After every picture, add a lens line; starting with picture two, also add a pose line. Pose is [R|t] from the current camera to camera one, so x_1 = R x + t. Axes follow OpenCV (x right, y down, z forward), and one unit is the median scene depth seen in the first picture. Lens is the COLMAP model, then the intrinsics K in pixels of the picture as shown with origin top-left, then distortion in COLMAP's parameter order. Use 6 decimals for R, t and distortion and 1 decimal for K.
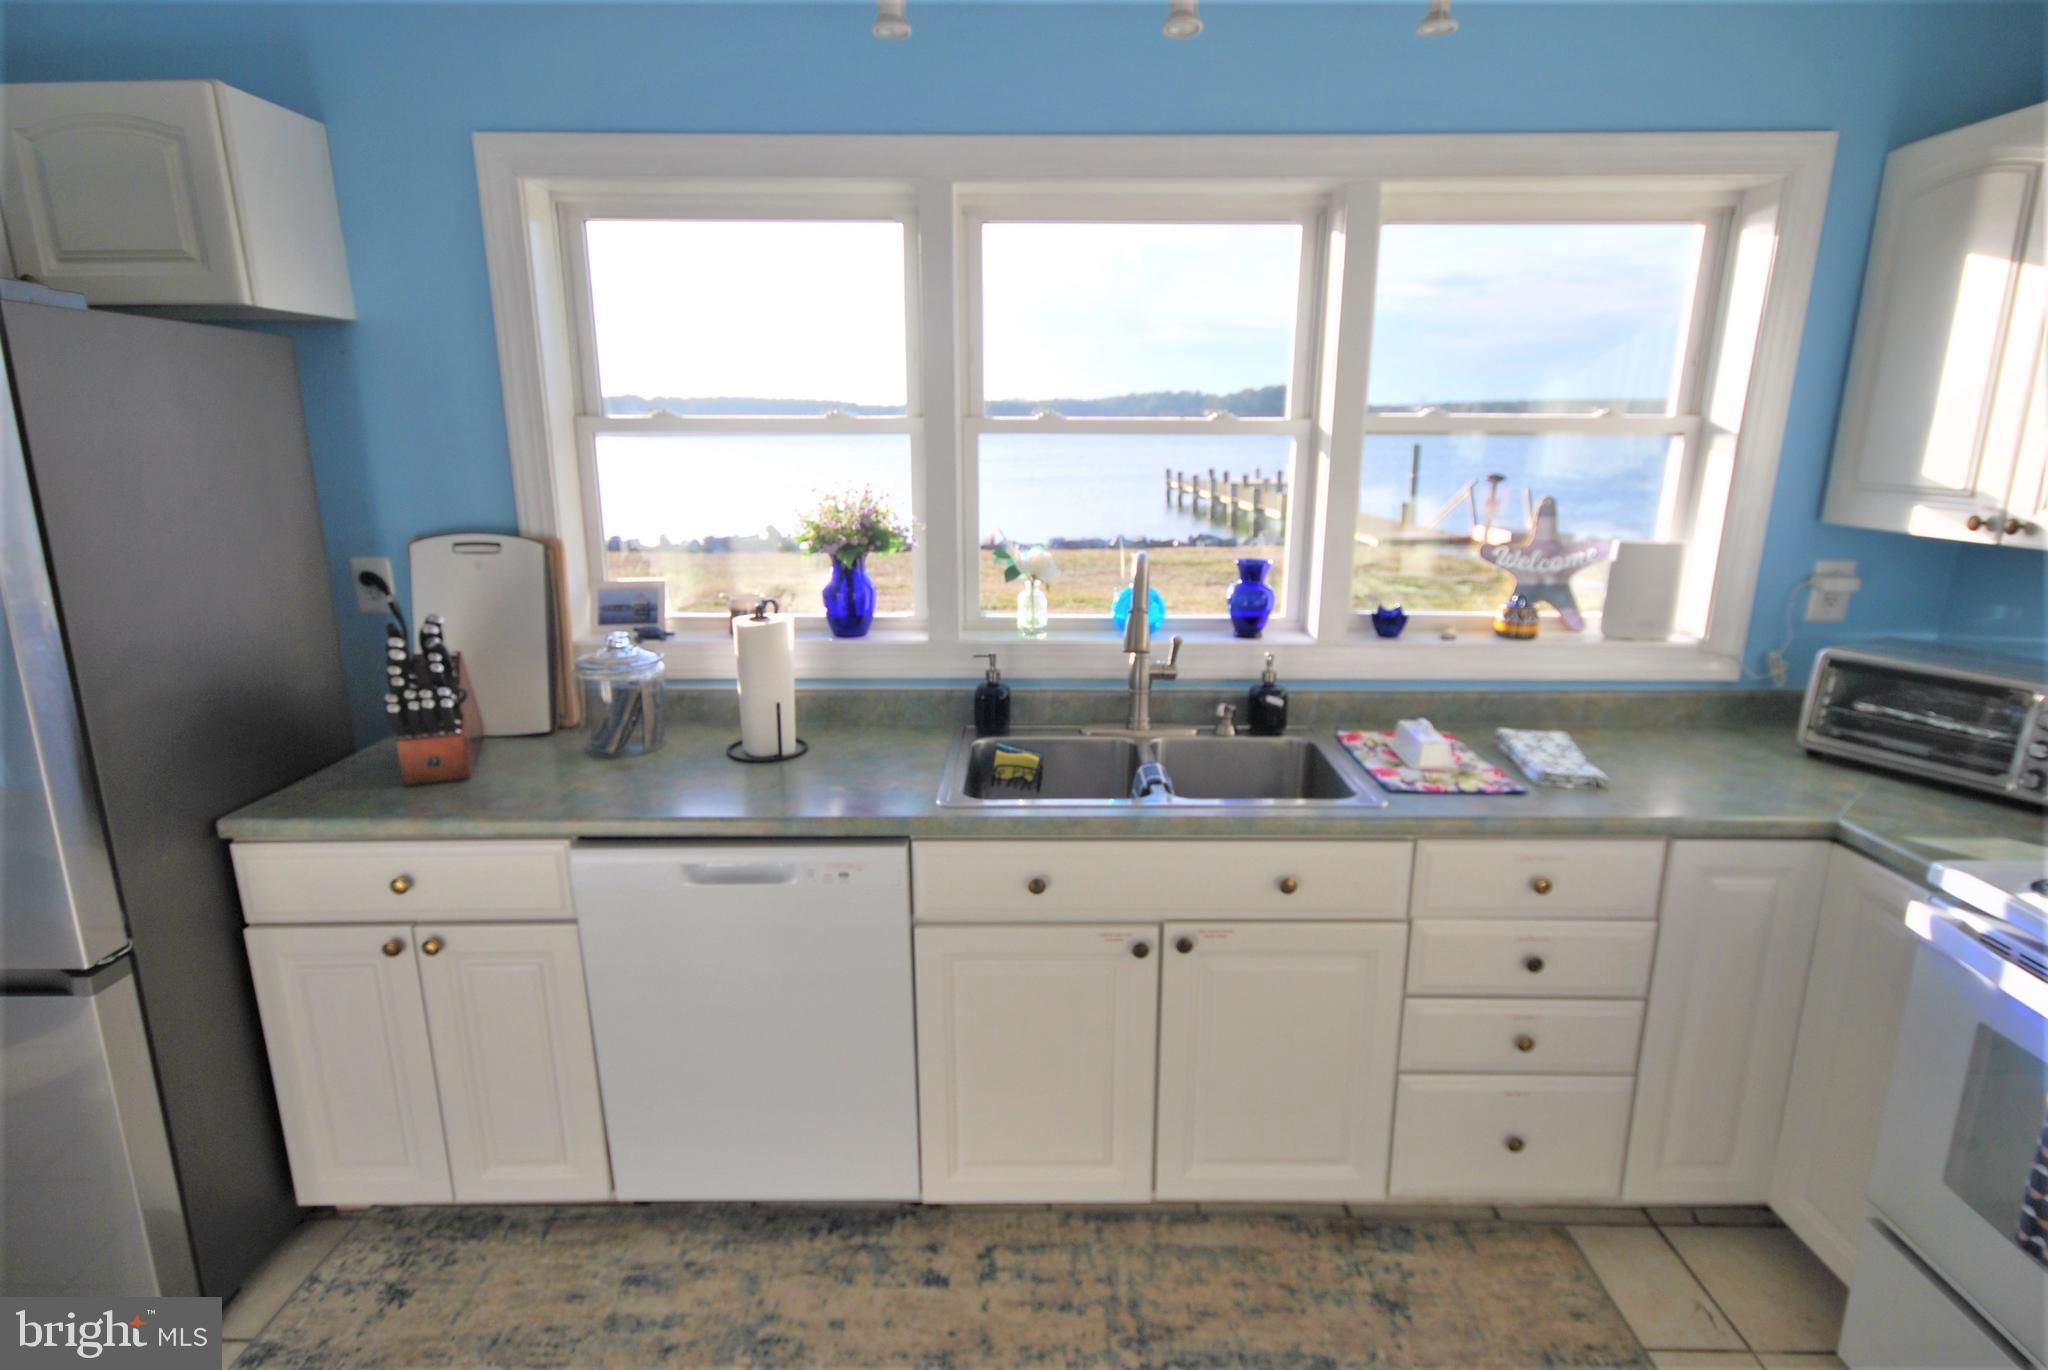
lens RADIAL K [[1070.1, 0, 1030.4], [0, 1070.1, 696.4], [0, 0, 1]] dist [0.000860, -0.000118]
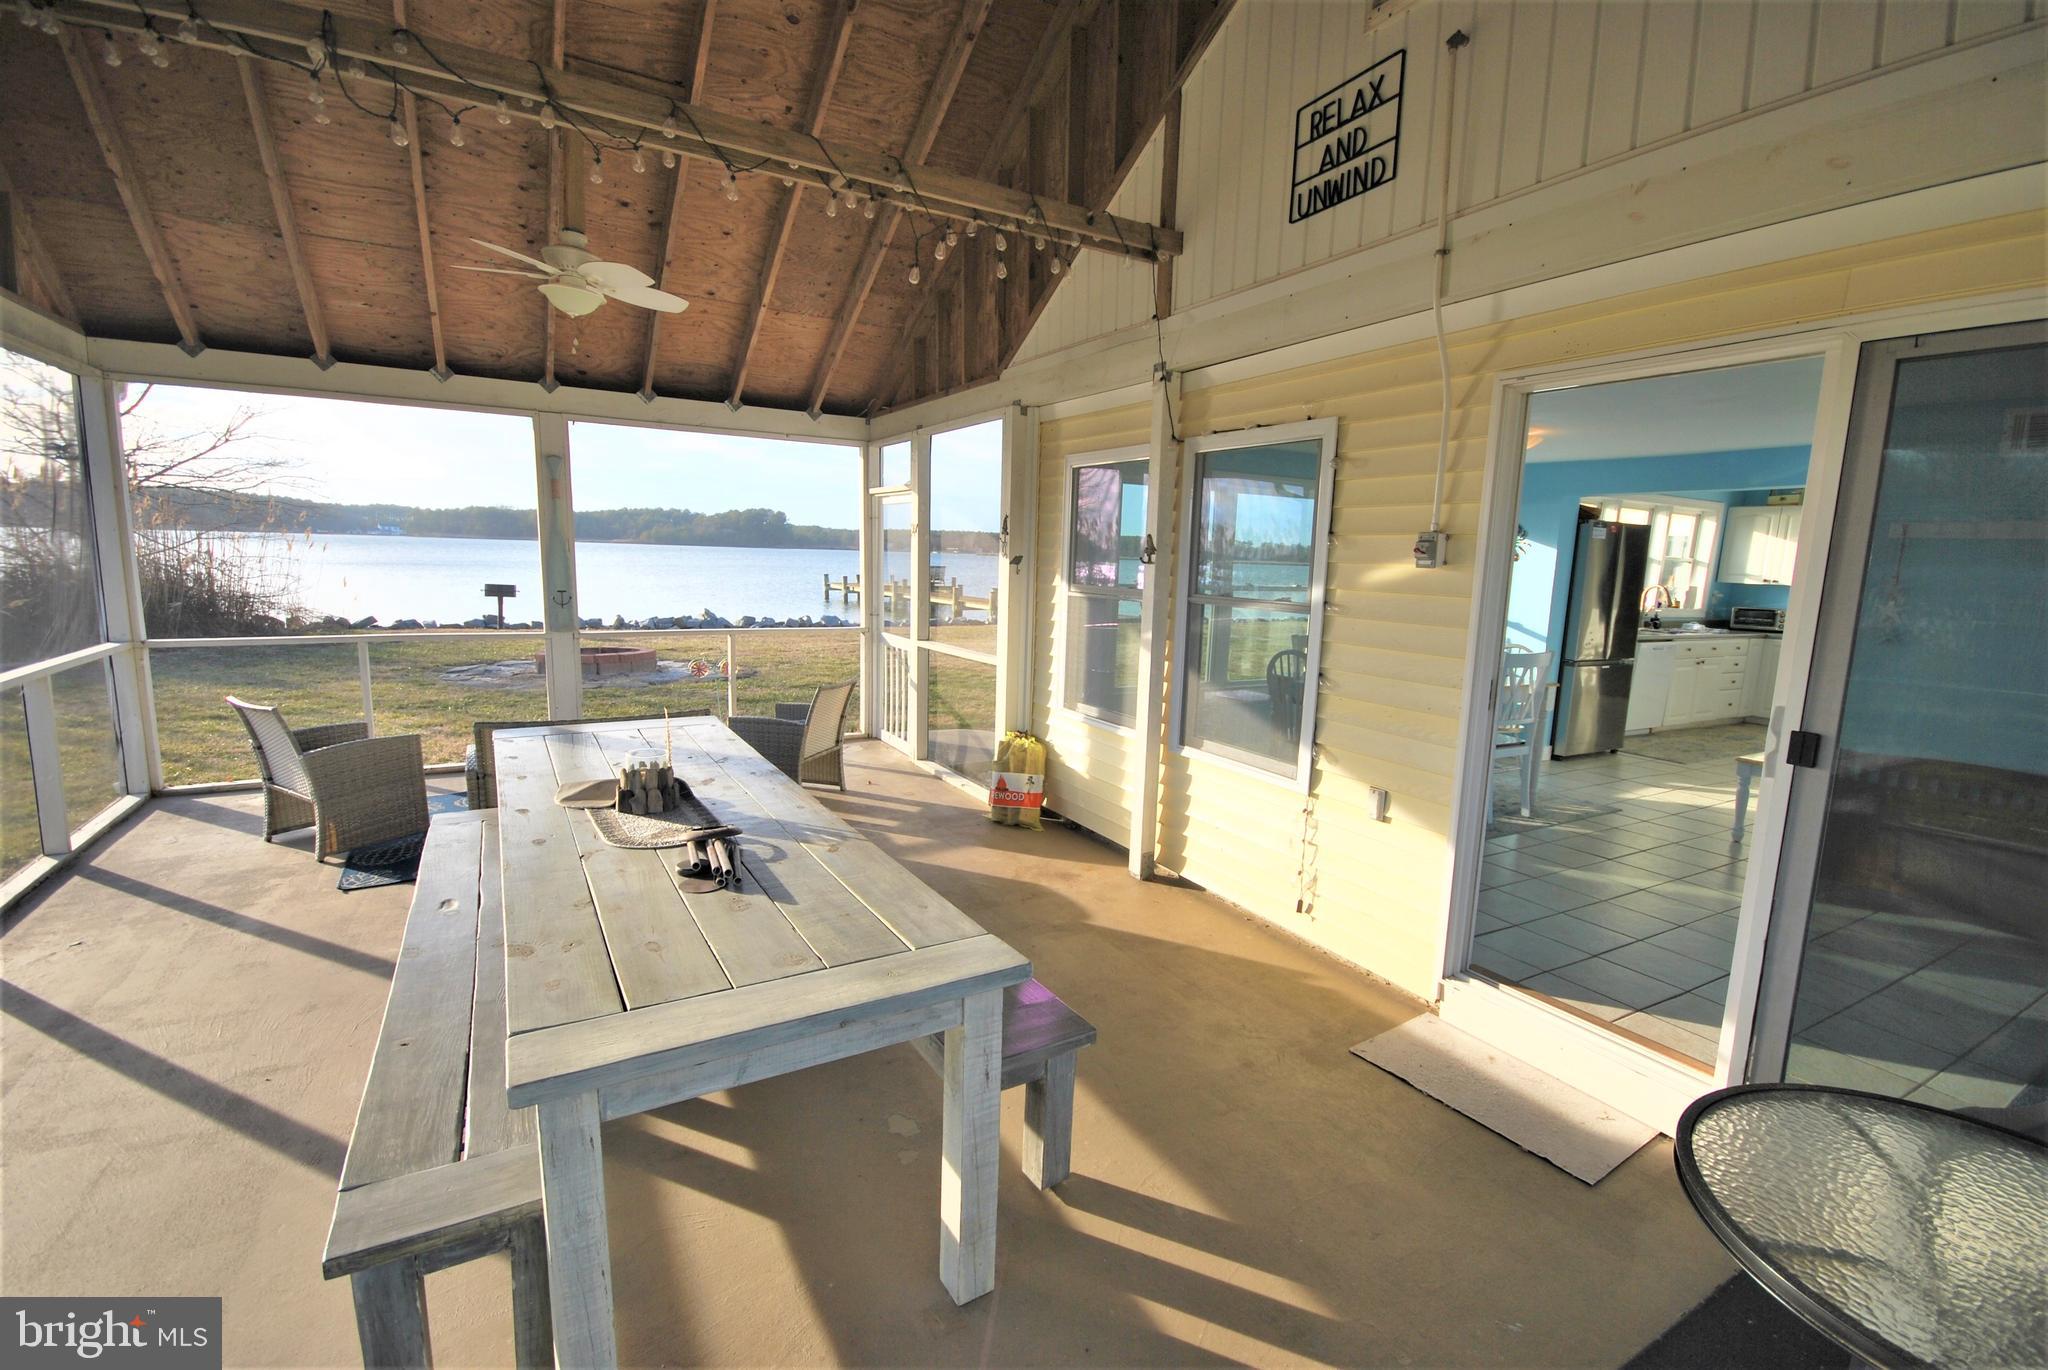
lens RADIAL K [[901.6, 0, 1027.1], [0, 901.6, 683.5], [0, 0, 1]] dist [0.002554, -0.000209]
pose [[0.866473, -0.041521, 0.497495, -4.302211], [0.087163, 0.993811, -0.068867, 0.319748], [-0.491556, 0.103035, 0.864729, -0.977516]]
